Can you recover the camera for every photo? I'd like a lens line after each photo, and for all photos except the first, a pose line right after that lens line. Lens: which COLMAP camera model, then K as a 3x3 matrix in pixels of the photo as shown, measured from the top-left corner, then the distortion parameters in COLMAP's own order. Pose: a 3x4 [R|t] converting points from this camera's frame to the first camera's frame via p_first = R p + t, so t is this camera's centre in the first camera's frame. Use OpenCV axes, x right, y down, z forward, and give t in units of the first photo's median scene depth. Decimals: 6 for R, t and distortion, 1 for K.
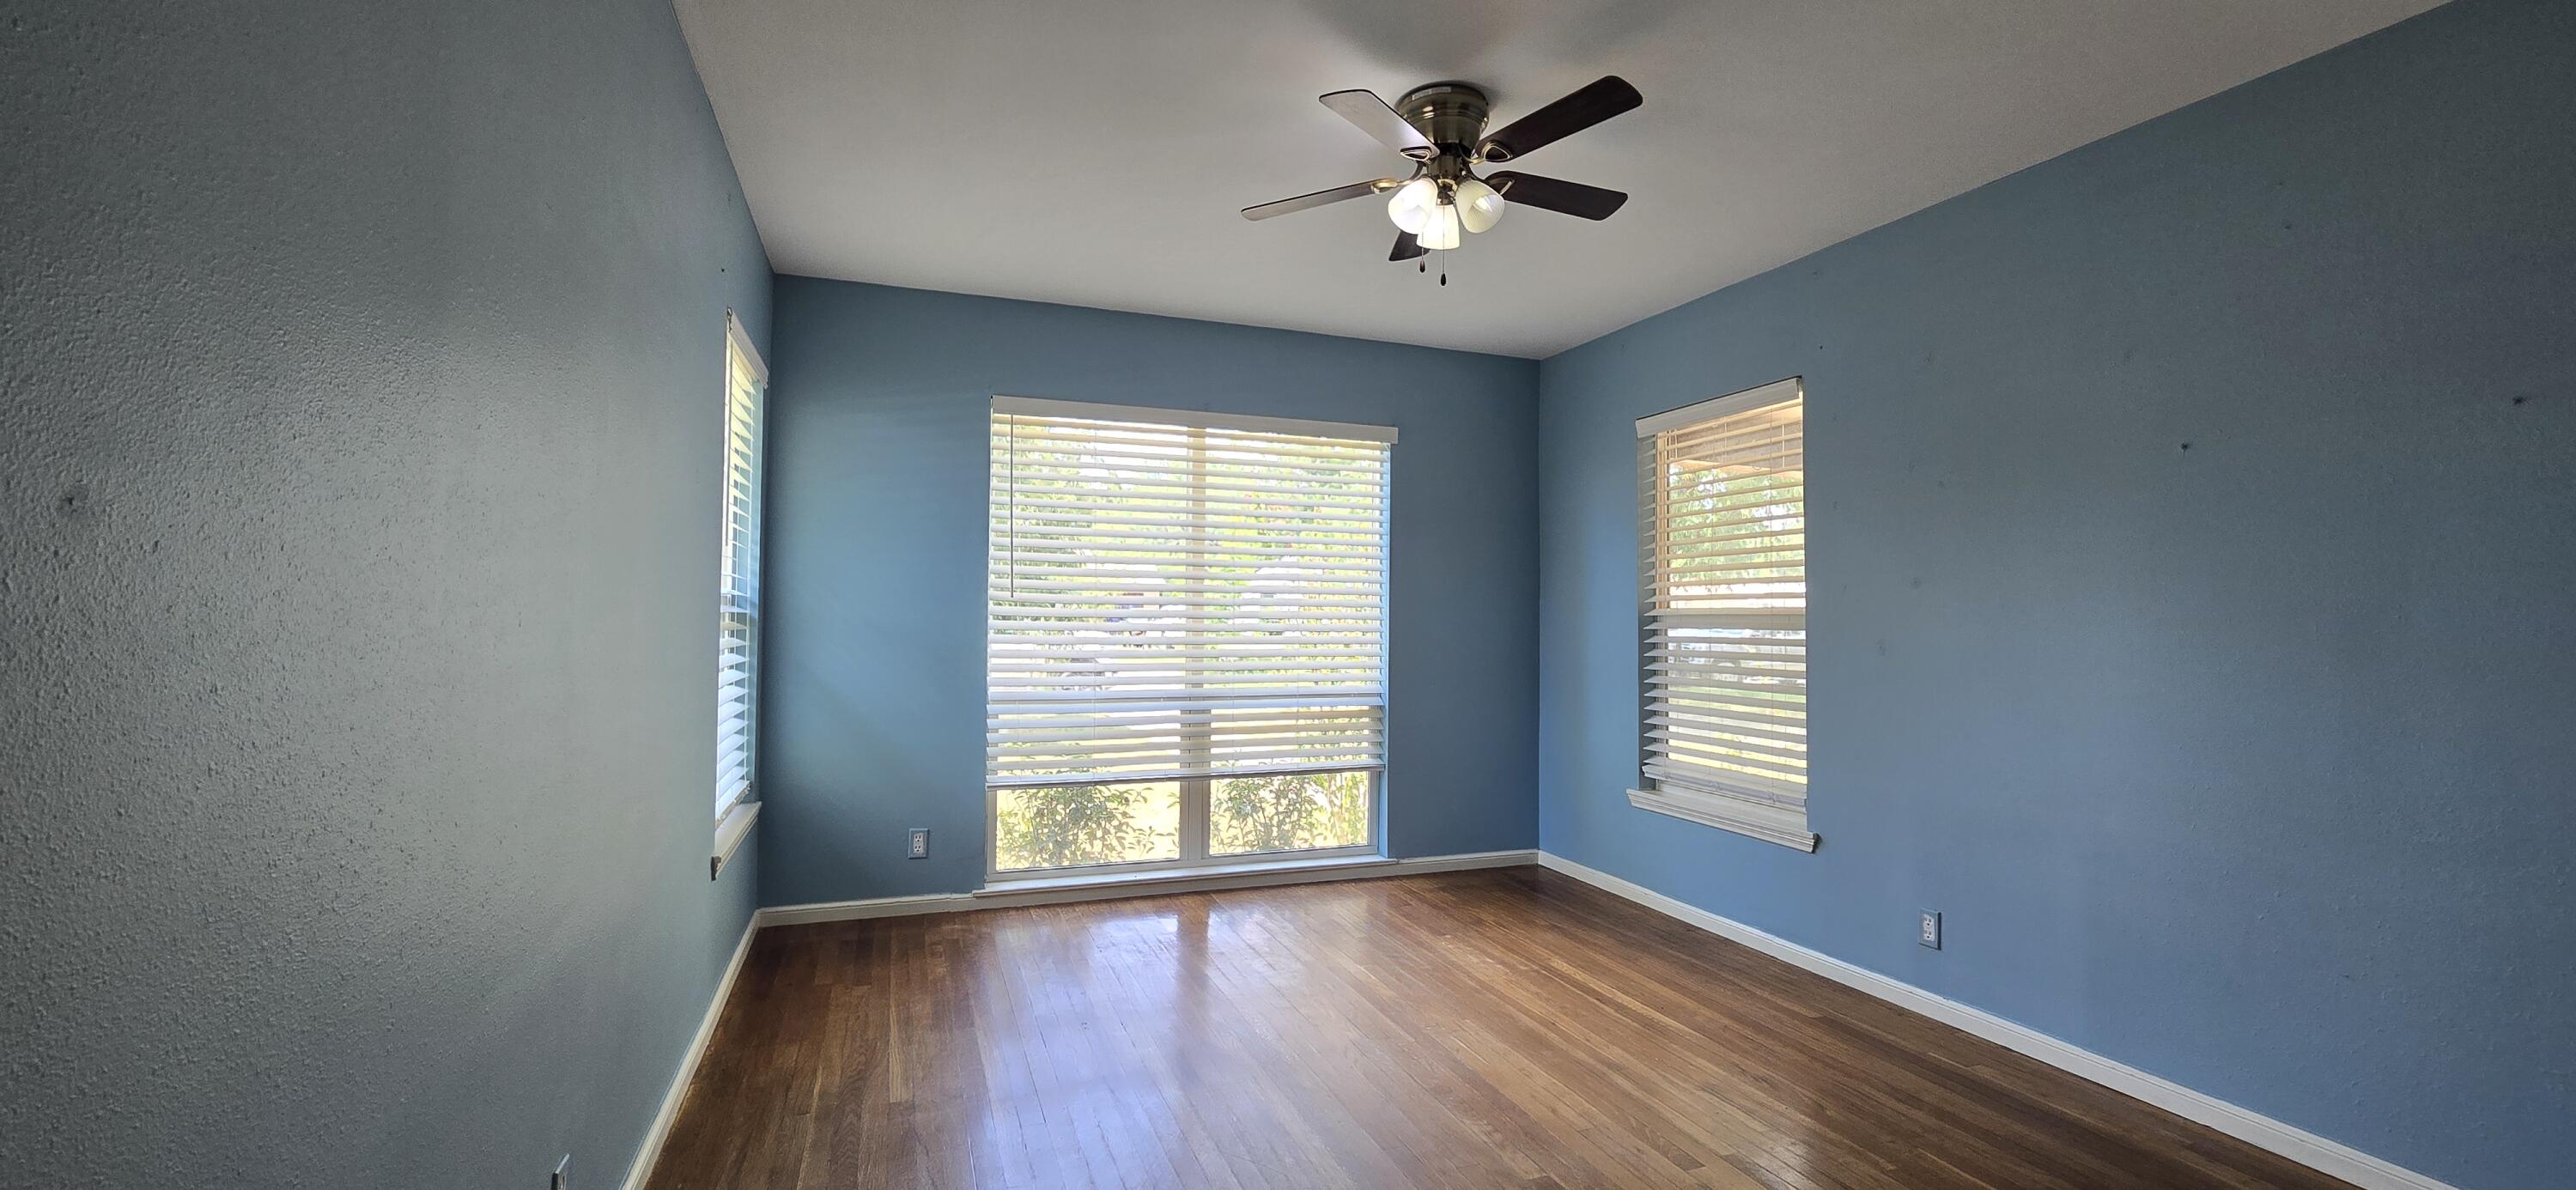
lens RADIAL K [[1043.6, 0, 1297.1], [0, 1043.6, 590.7], [0, 0, 1]] dist [-0.001236, -0.000291]
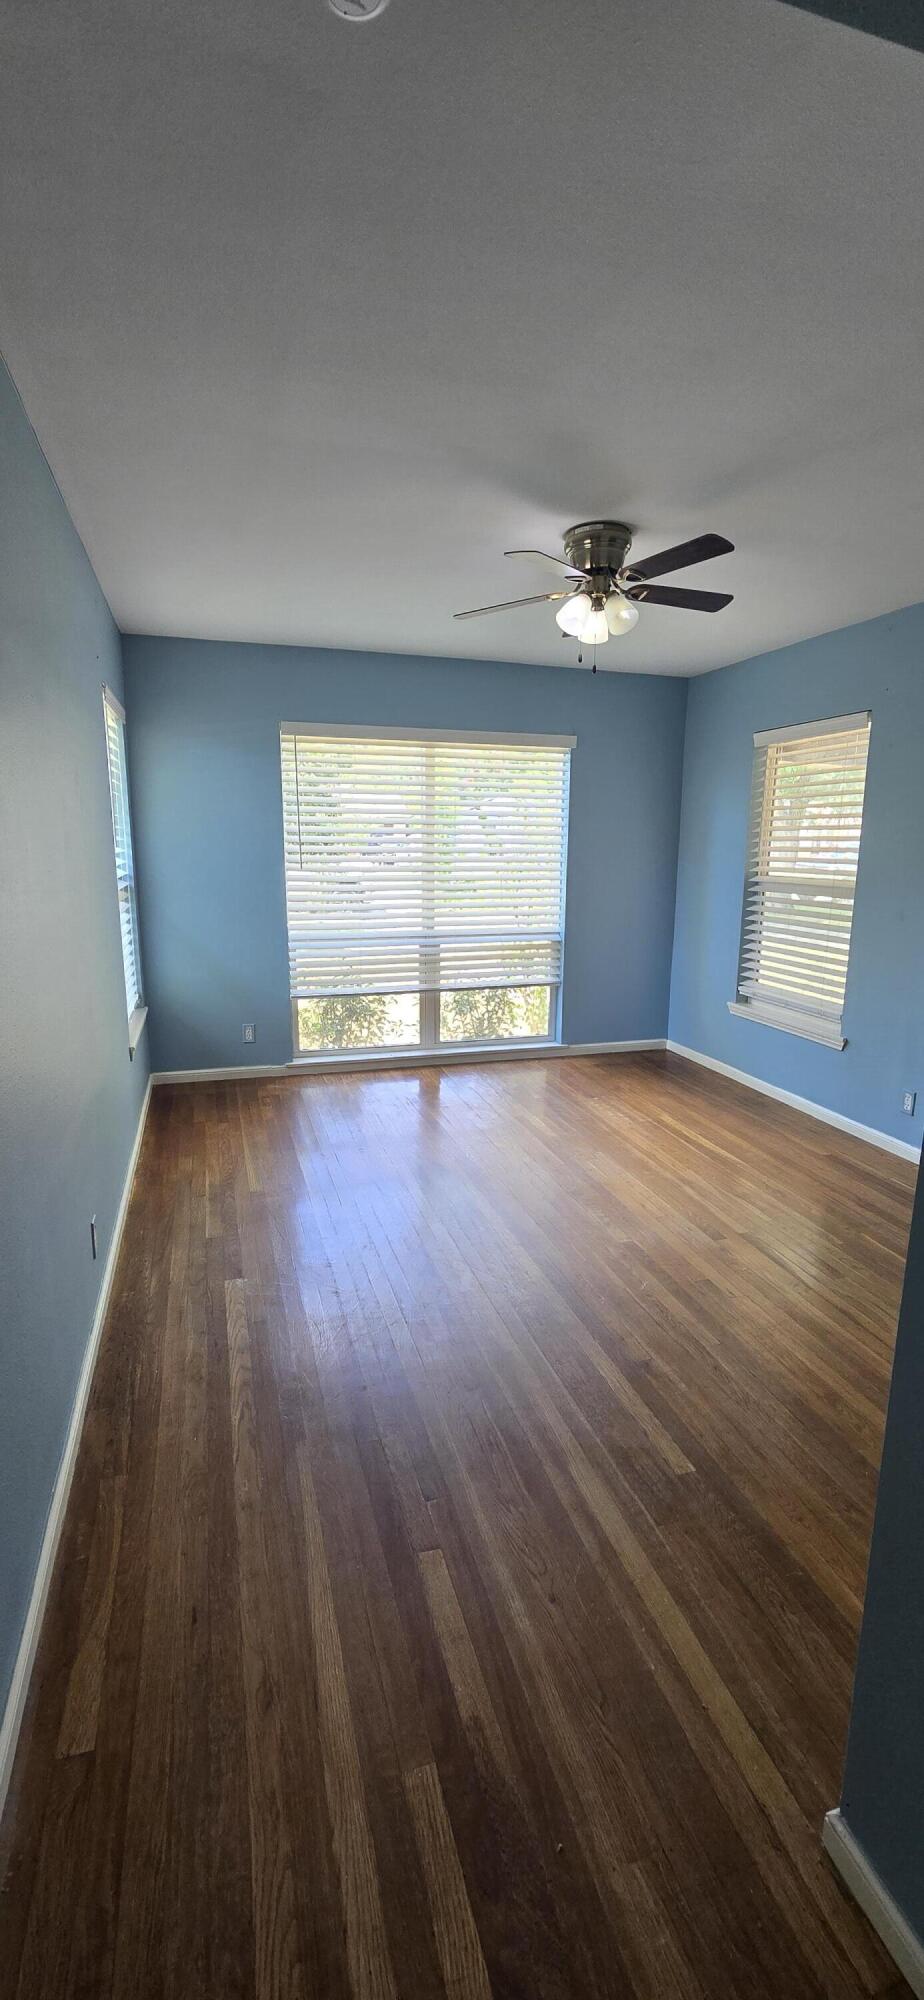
lens RADIAL K [[810.3, 0, 458.8], [0, 810.3, 1003.2], [0, 0, 1]] dist [-0.001236, -0.000291]
pose [[0.997783, 0.009413, -0.065887, 0.020788], [0.005497, 0.974911, 0.222529, -0.064402], [0.066328, -0.222398, 0.972697, -0.123988]]
